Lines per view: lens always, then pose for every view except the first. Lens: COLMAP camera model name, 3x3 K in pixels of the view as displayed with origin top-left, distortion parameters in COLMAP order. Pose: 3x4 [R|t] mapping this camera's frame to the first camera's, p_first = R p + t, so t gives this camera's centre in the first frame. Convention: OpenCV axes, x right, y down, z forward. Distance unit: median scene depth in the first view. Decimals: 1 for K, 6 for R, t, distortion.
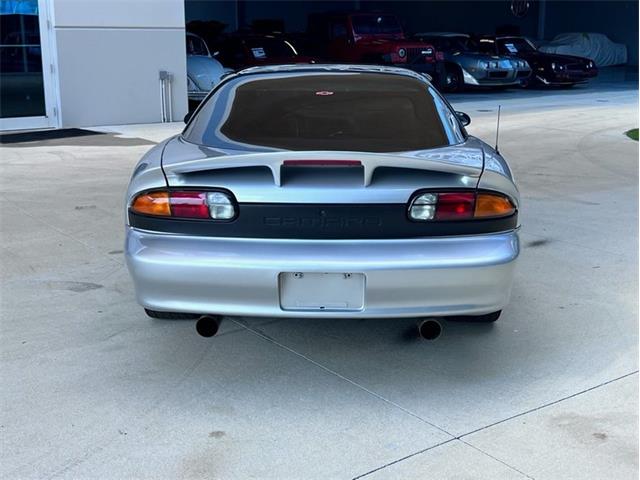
lens RADIAL K [[1101.7, 0, 320.0], [0, 1101.7, 240.0], [0, 0, 1]] dist [0.296611, -1.545675]
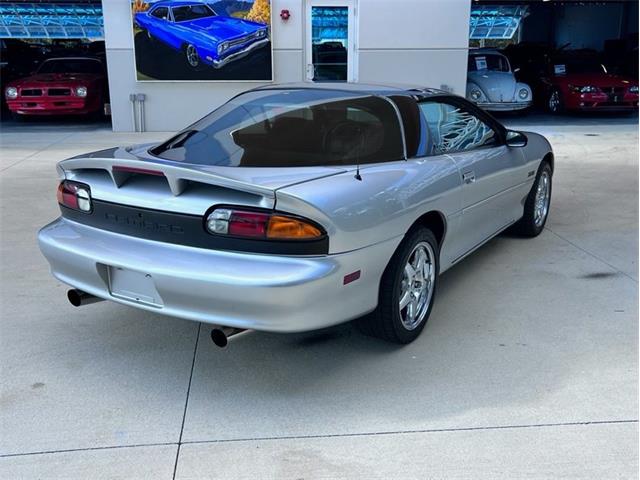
lens RADIAL K [[821.2, 0, 329.7], [0, 821.2, 238.0], [0, 0, 1]] dist [0.168730, -0.531662]
pose [[0.791861, 0.132982, -0.596047, 0.642331], [-0.110547, 0.991093, 0.074255, -0.083319], [0.600613, 0.007092, 0.799508, 0.435461]]
